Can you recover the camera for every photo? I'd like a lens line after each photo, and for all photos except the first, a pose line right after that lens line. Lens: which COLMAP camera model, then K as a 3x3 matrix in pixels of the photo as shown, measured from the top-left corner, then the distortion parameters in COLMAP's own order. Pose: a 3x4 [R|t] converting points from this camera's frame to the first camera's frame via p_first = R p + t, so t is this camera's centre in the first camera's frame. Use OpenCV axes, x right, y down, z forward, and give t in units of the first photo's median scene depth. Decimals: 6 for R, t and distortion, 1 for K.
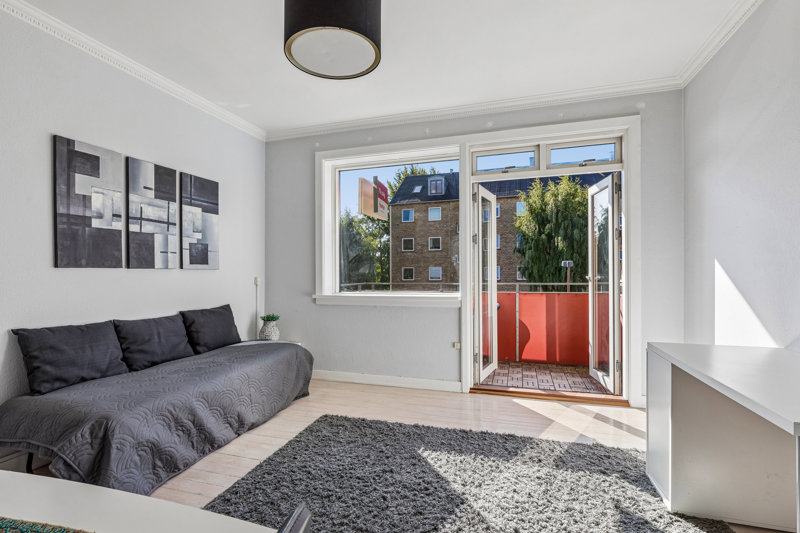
lens RADIAL K [[388.6, 0, 400.0], [0, 388.6, 266.5], [0, 0, 1]] dist [-0.001439, -0.000427]
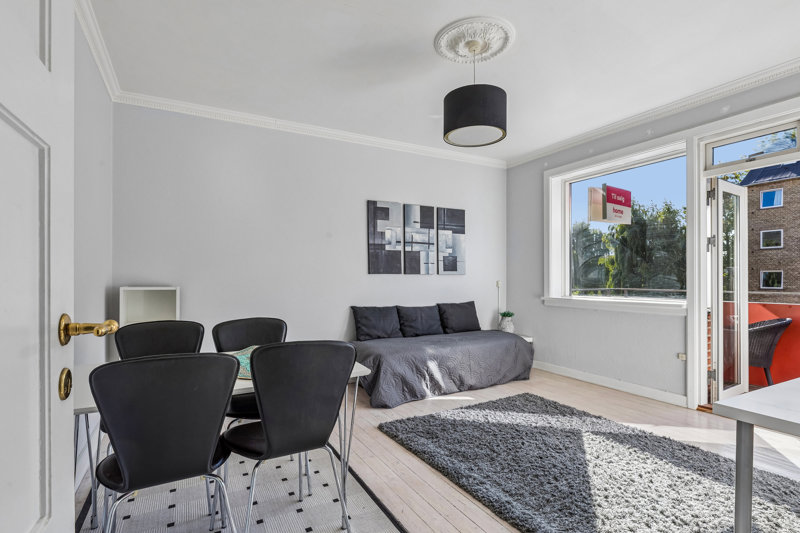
lens RADIAL K [[396.6, 0, 398.3], [0, 396.6, 275.4], [0, 0, 1]] dist [-0.000281, -0.000181]
pose [[0.727668, 0.003266, -0.685922, 0.355462], [0.005705, 0.999925, 0.010814, -0.007087], [0.685906, -0.011782, 0.727595, -0.184211]]
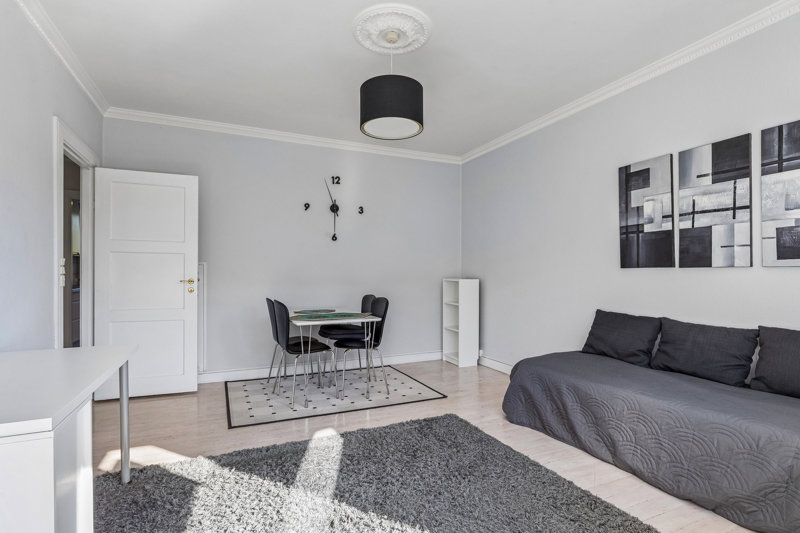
lens RADIAL K [[406.4, 0, 400.0], [0, 406.4, 266.5], [0, 0, 1]] dist [0.000564, 0.000044]
pose [[-0.750728, -0.005325, -0.660590, 0.438064], [0.013395, 0.999639, -0.023281, 0.014518], [0.660475, -0.026326, -0.750386, 1.150067]]
